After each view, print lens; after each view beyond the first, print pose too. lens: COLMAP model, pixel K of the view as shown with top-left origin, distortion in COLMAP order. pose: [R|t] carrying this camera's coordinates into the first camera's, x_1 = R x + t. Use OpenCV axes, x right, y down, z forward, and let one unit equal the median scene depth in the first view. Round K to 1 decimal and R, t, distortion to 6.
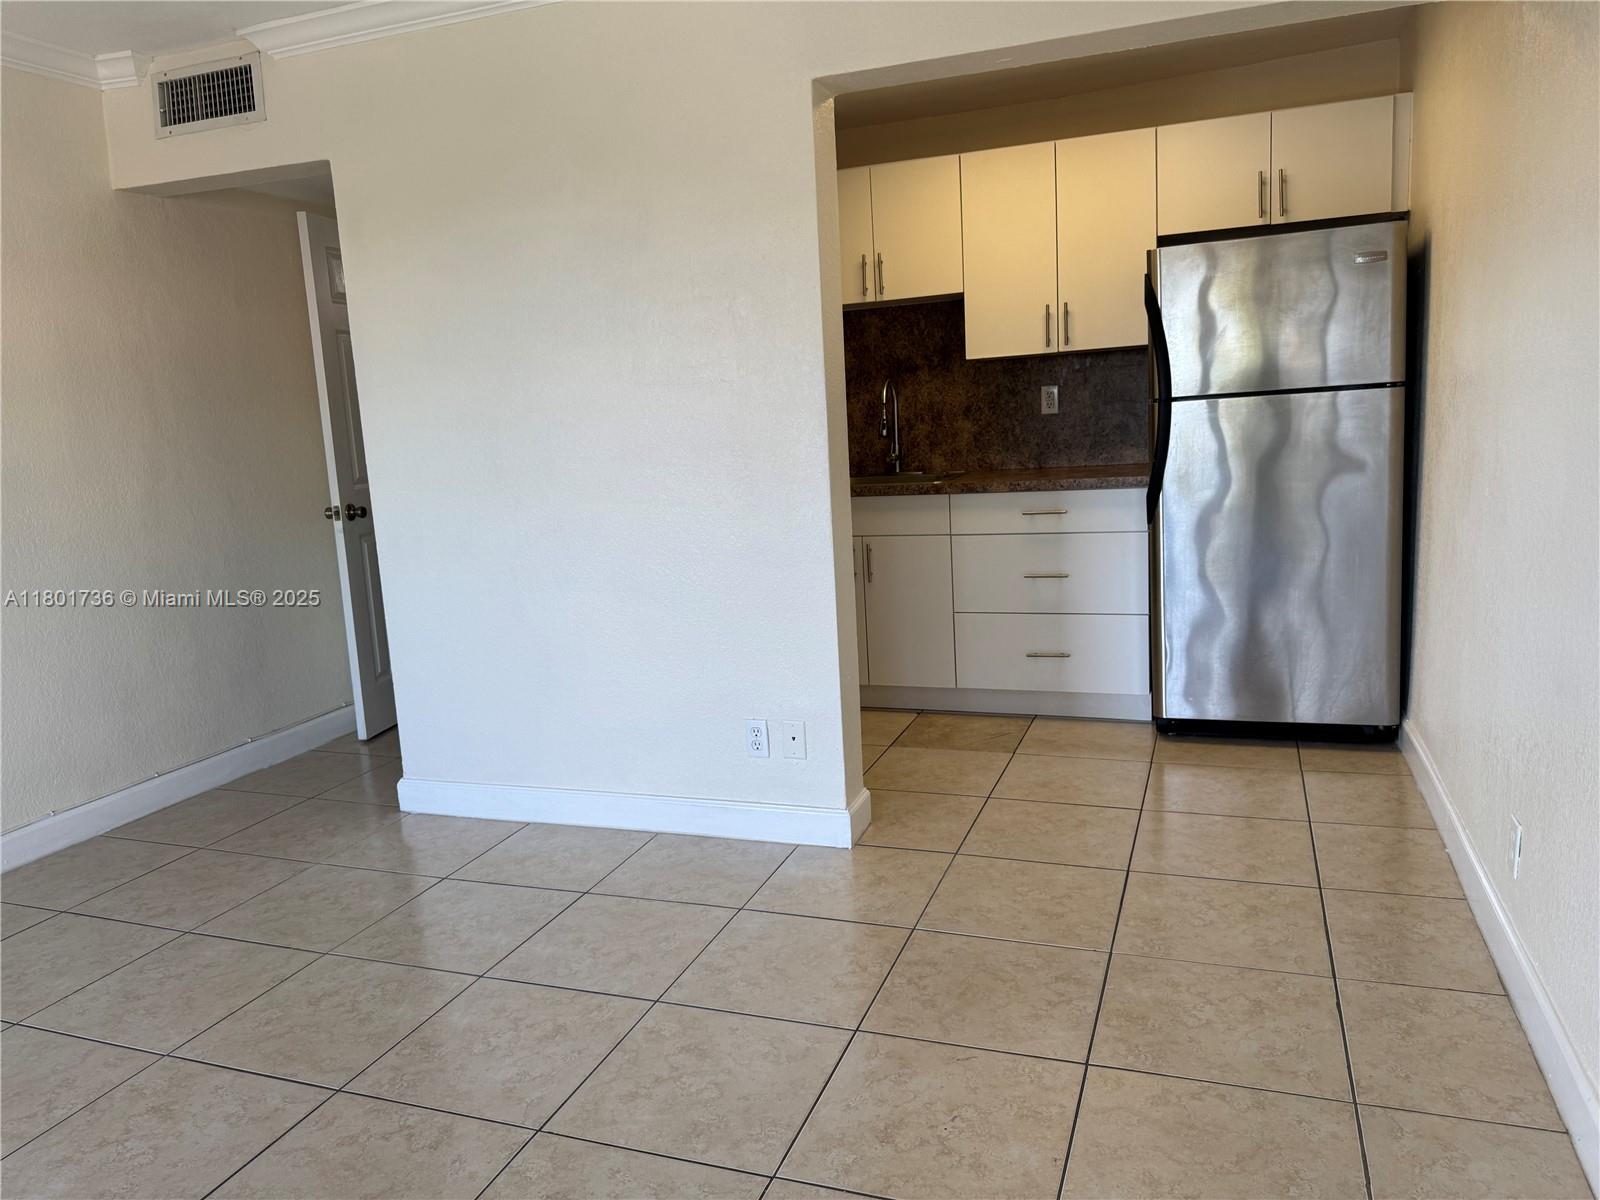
lens RADIAL K [[1133.5, 0, 804.6], [0, 1133.5, 598.3], [0, 0, 1]] dist [0.052609, -0.019228]
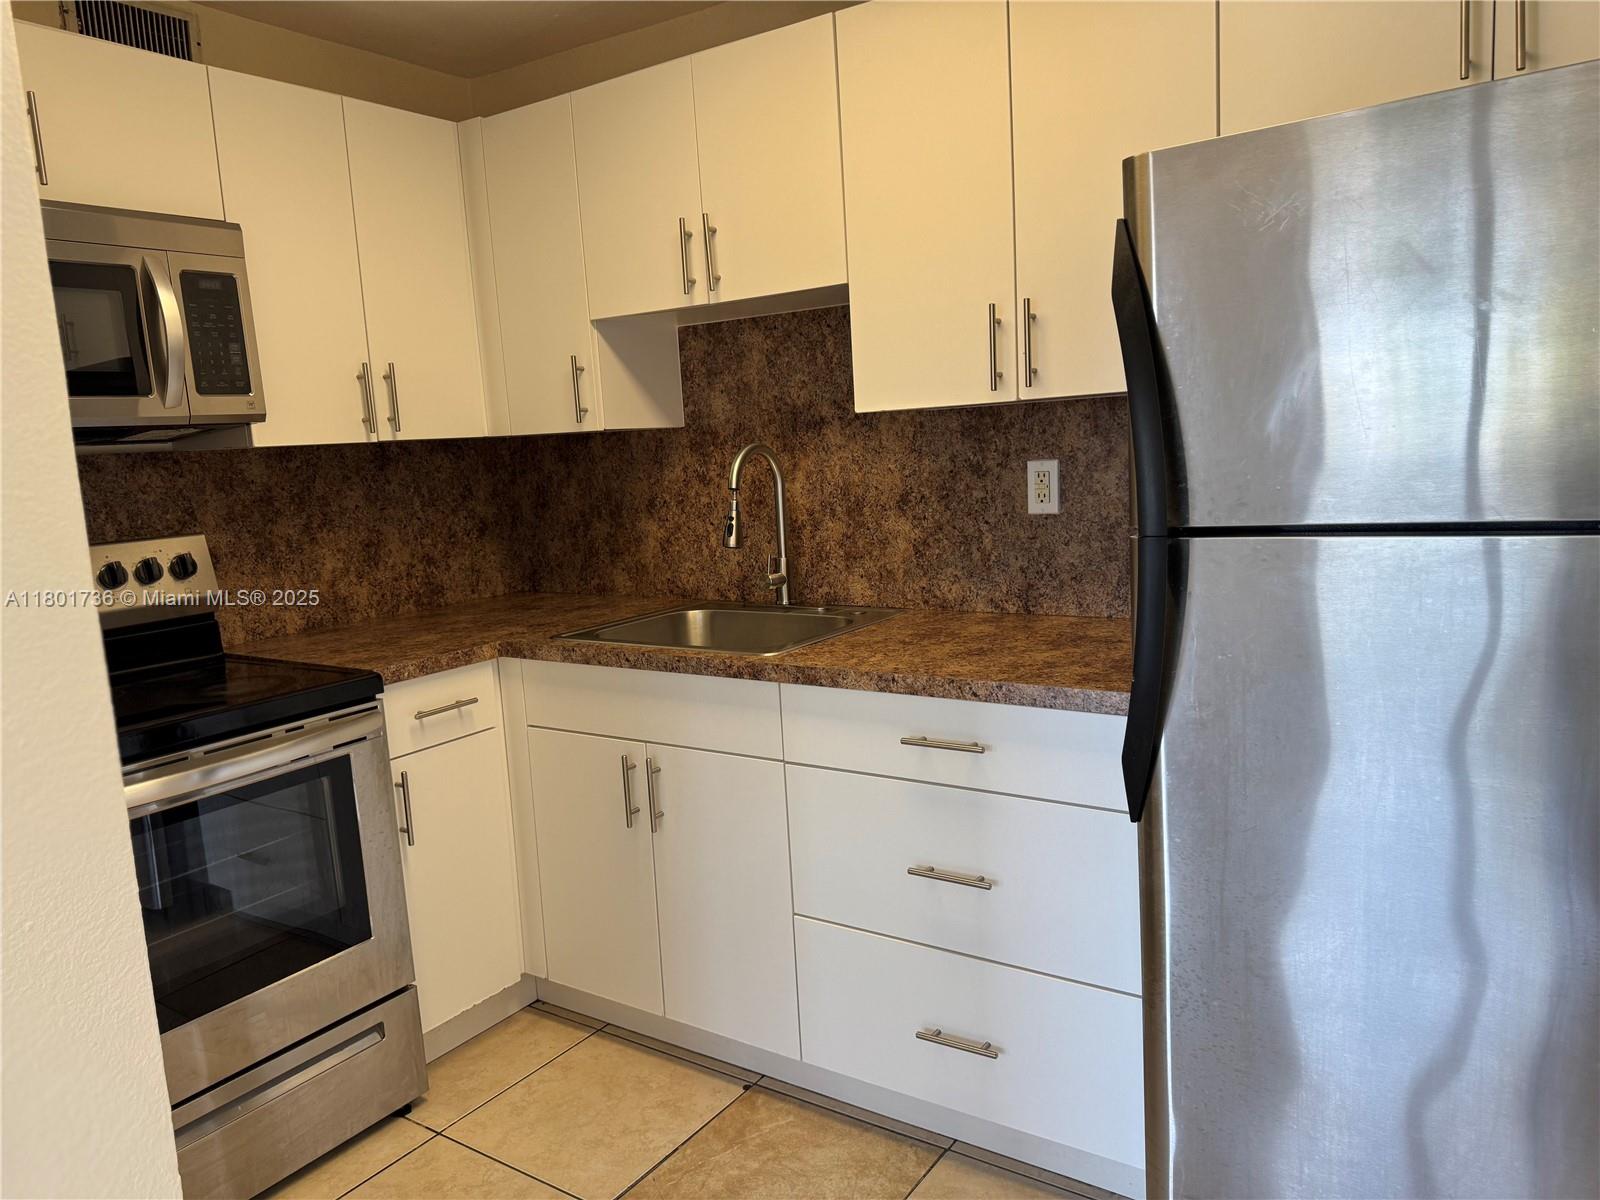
lens RADIAL K [[1133.5, 0, 792.4], [0, 1133.5, 597.8], [0, 0, 1]] dist [0.052609, -0.019228]
pose [[0.972263, 0.038469, -0.230704, 0.226133], [-0.041880, 0.999074, -0.009904, -0.114119], [0.230109, 0.019291, 0.972974, 0.470034]]
